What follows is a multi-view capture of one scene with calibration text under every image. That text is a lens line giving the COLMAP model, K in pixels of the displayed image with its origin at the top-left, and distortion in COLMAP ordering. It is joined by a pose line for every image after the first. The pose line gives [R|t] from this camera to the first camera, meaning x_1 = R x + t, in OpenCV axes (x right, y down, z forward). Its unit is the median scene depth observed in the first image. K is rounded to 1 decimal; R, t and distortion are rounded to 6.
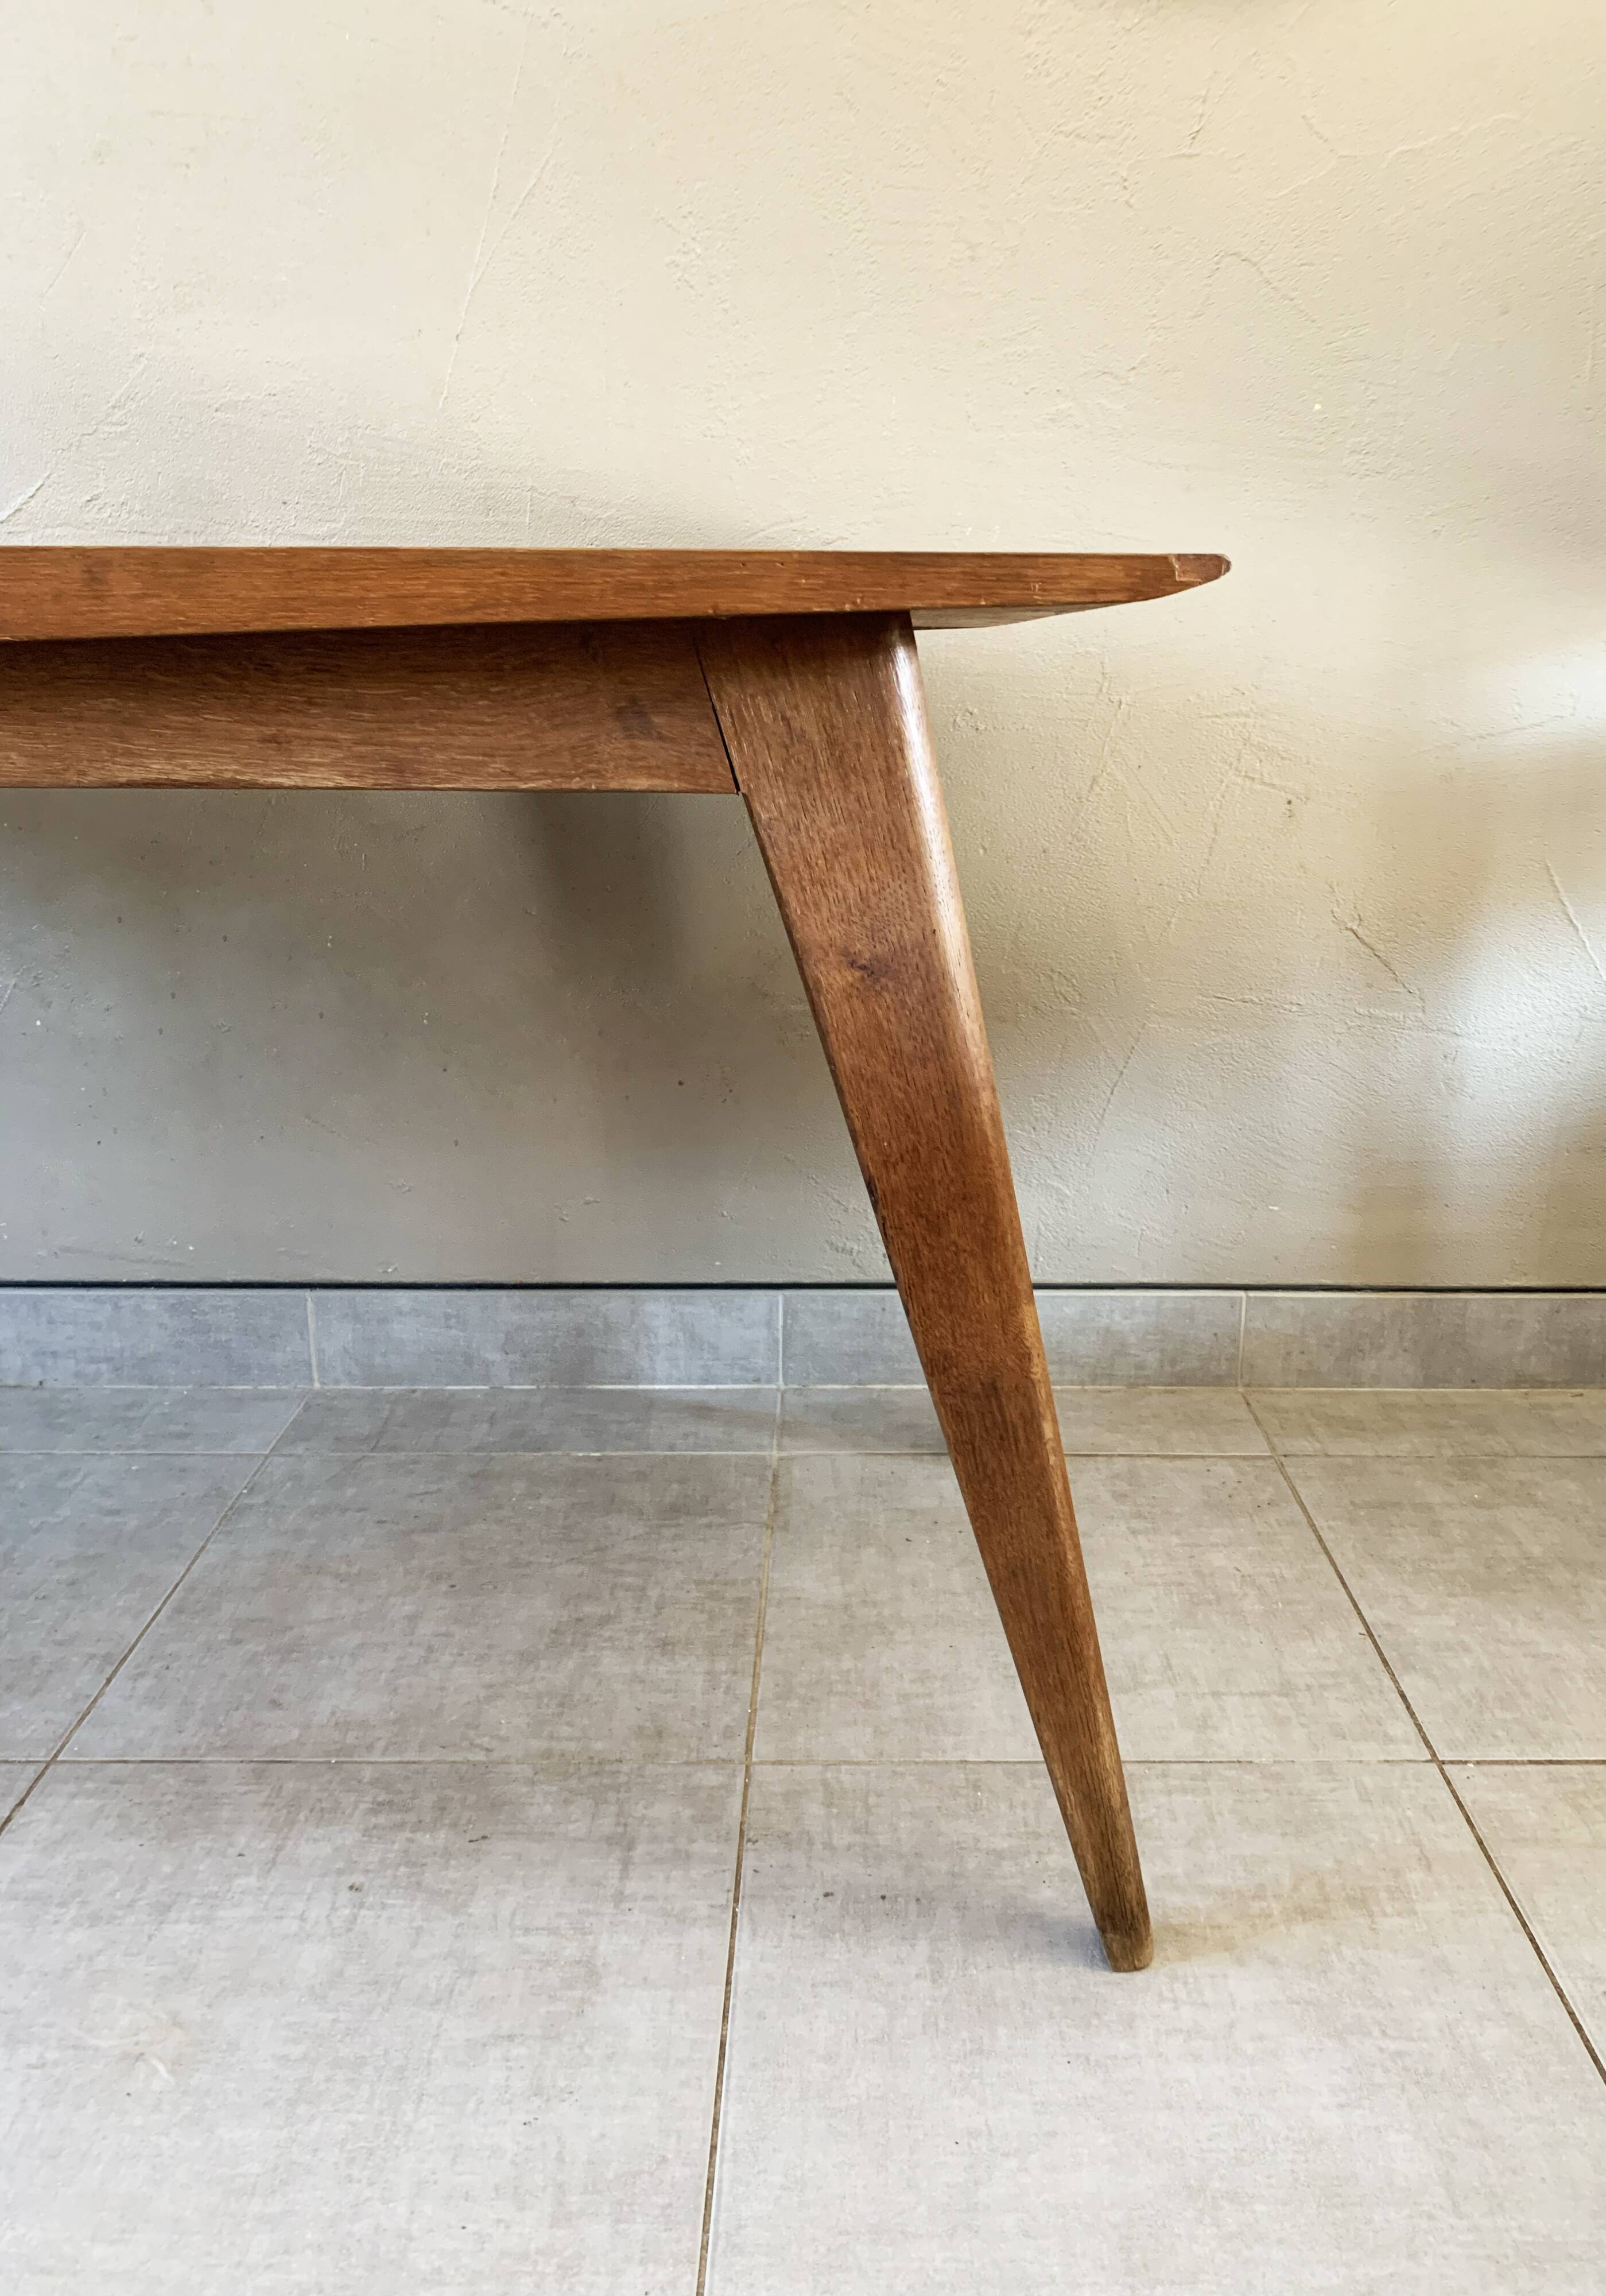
lens RADIAL K [[1778.0, 0, 880.1], [0, 1778.0, 1133.9], [0, 0, 1]] dist [0.007736, -0.012114]
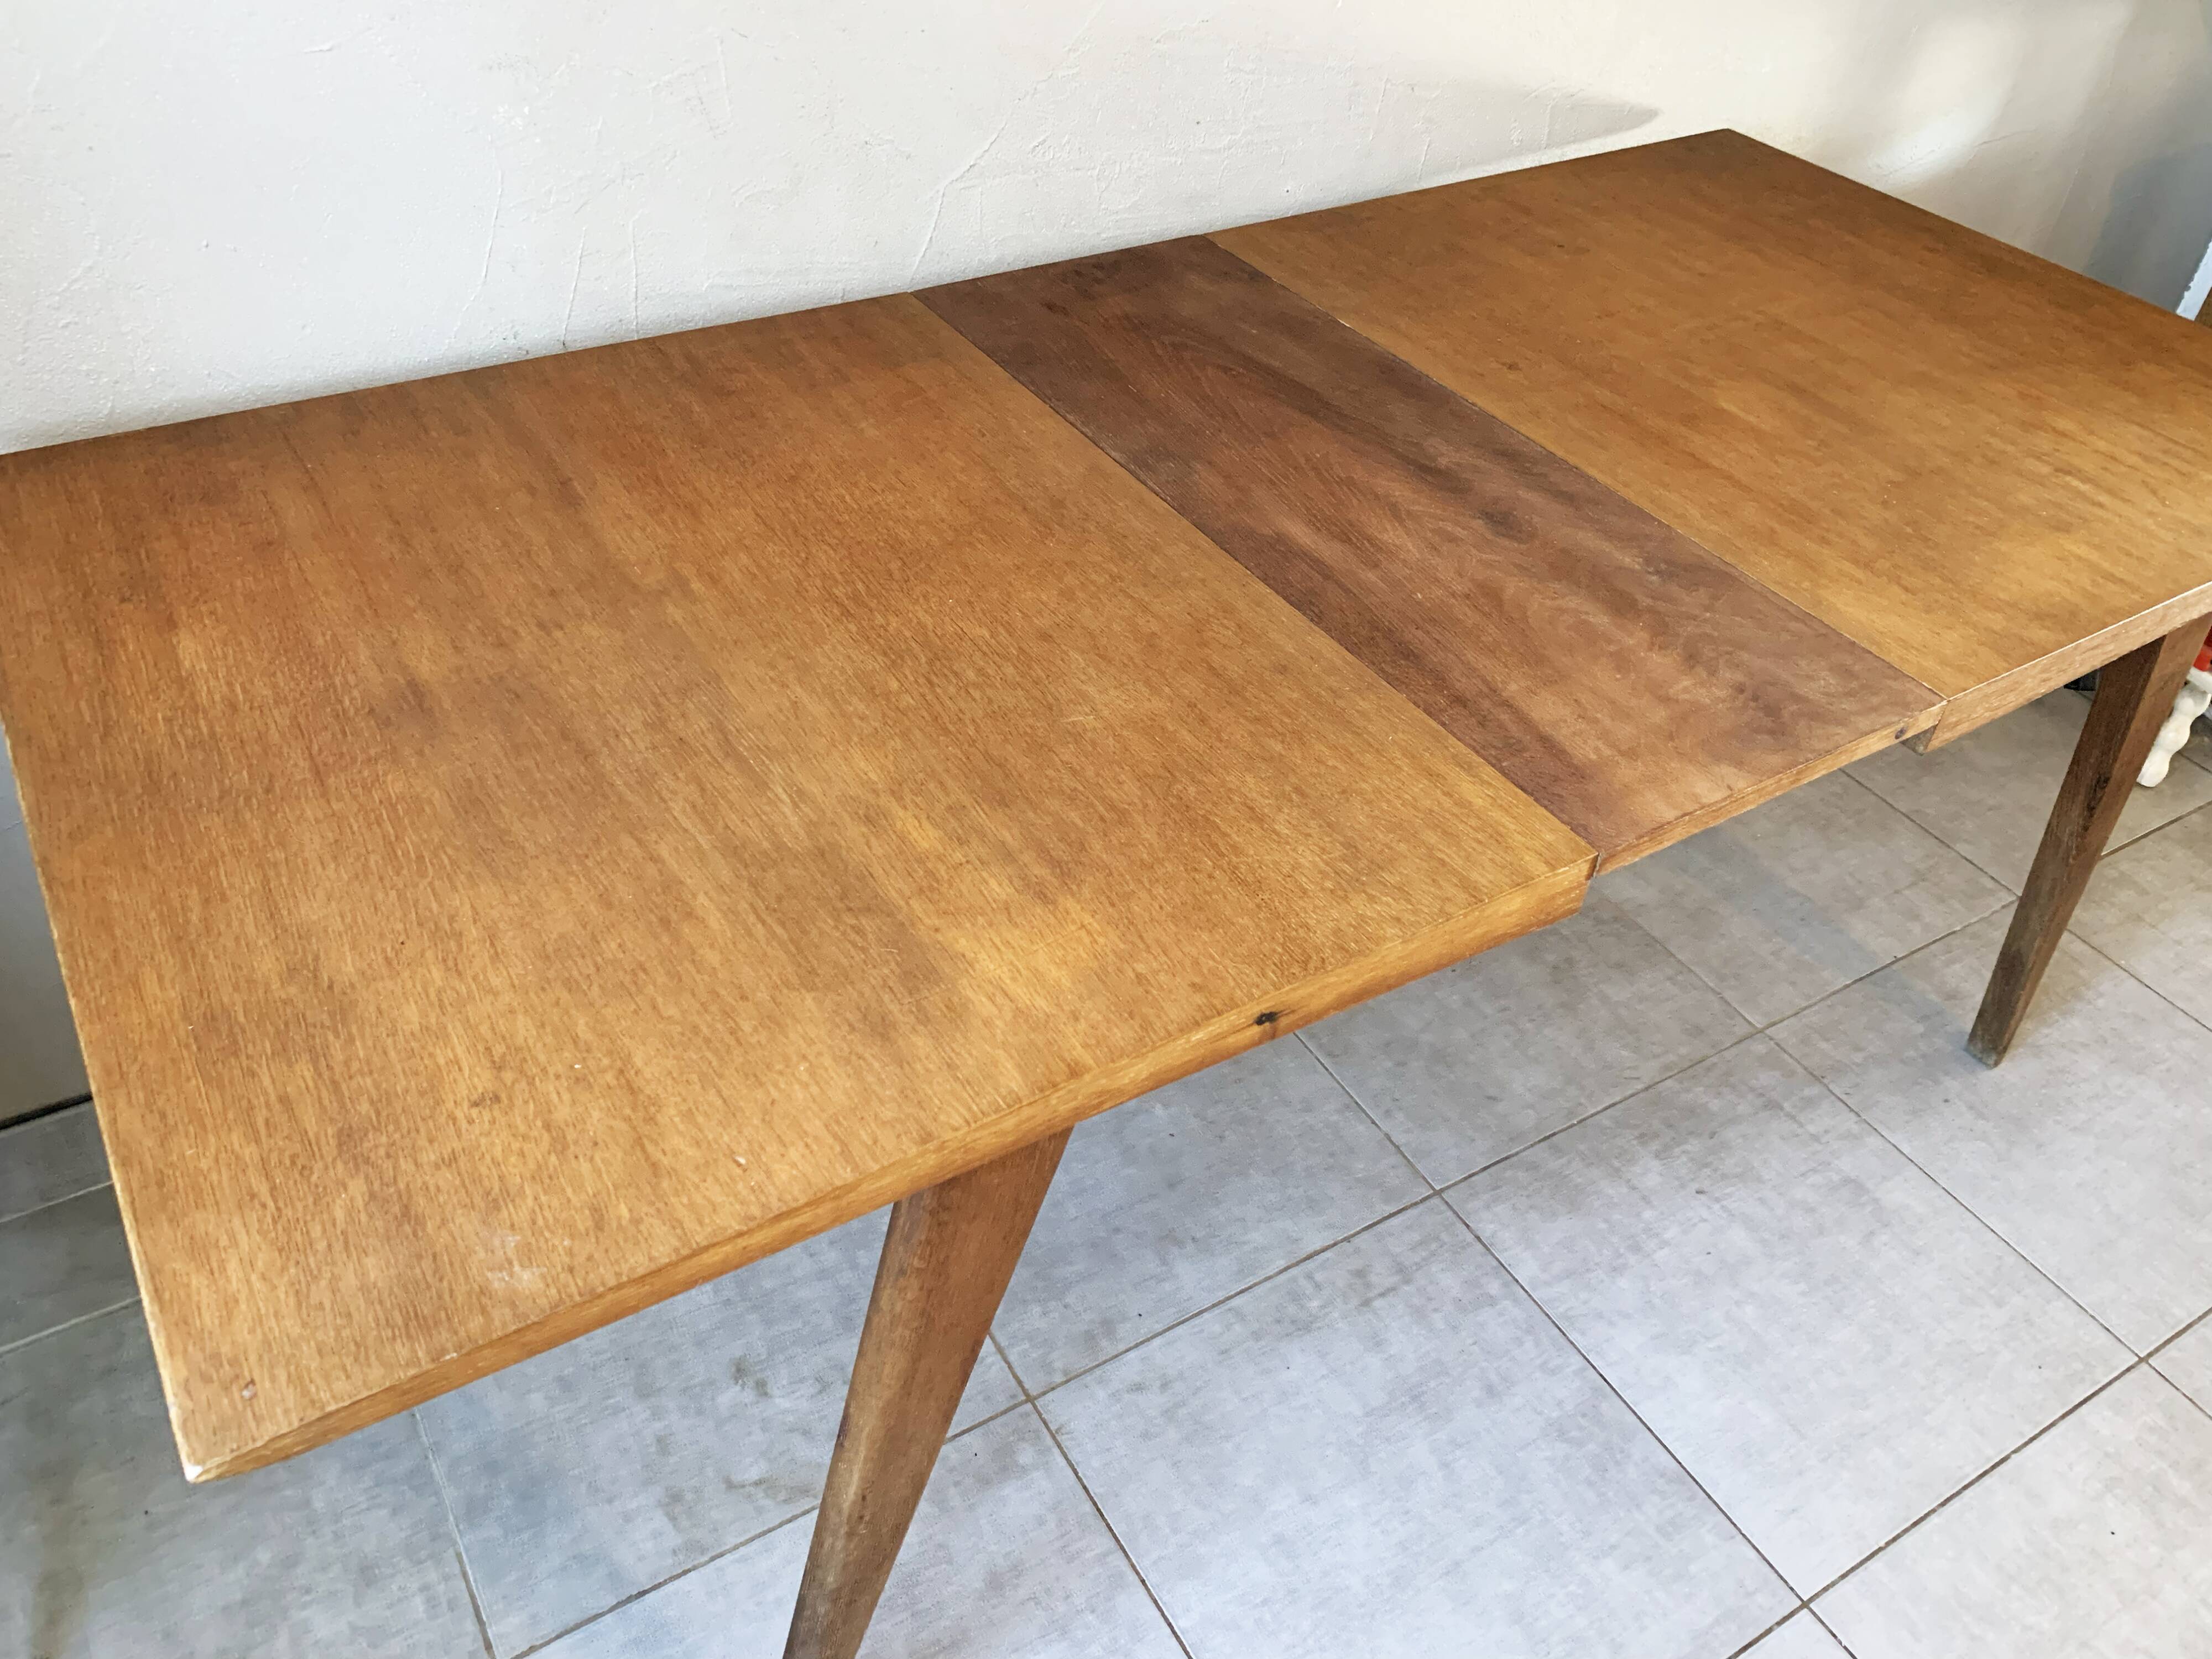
lens RADIAL K [[1709.6, 0, 1085.3], [0, 1709.6, 798.0], [0, 0, 1]] dist [0.005093, -0.011481]
pose [[0.864958, -0.288080, 0.410923, -1.238916], [0.082300, 0.889167, 0.450121, -0.619937], [-0.495050, -0.355517, 0.792801, 0.133490]]
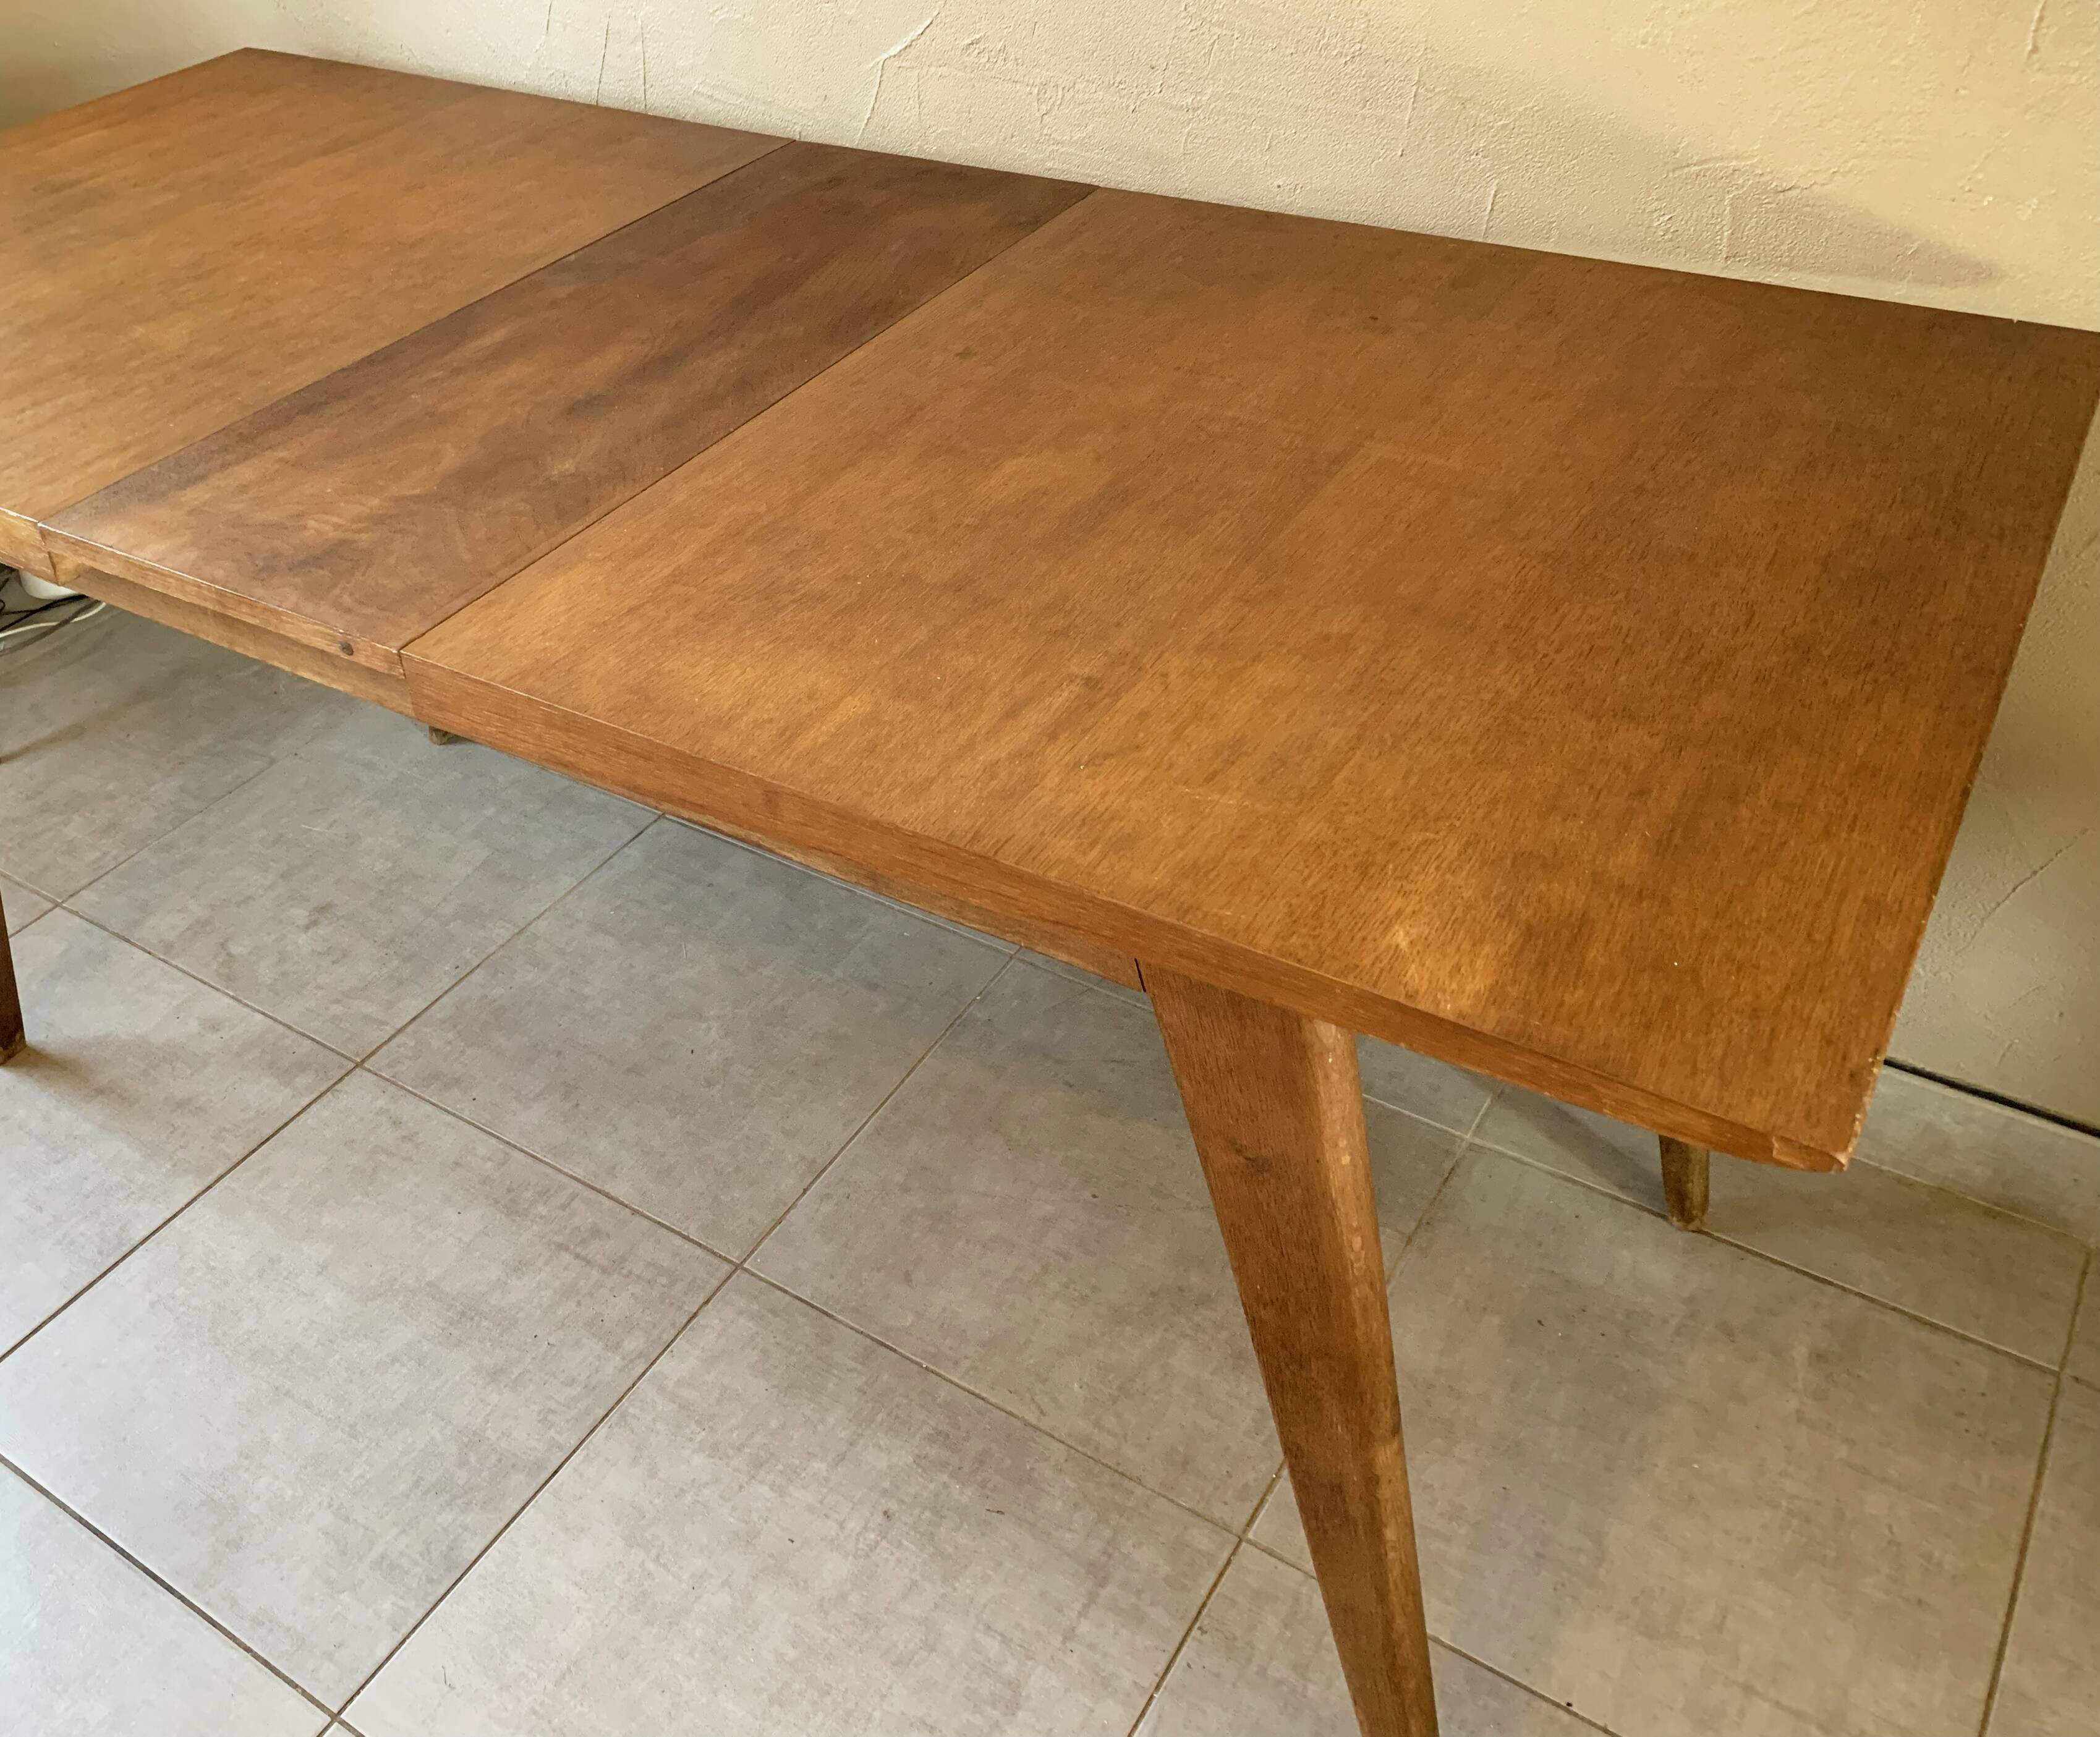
lens RADIAL K [[1926.8, 0, 831.0], [0, 1926.8, 763.0], [0, 0, 1]] dist [0.001485, 0.000000]
pose [[0.808289, 0.295495, -0.509267, 0.188400], [-0.093901, 0.918567, 0.383949, -0.527692], [0.581251, -0.262521, 0.770215, 0.069426]]
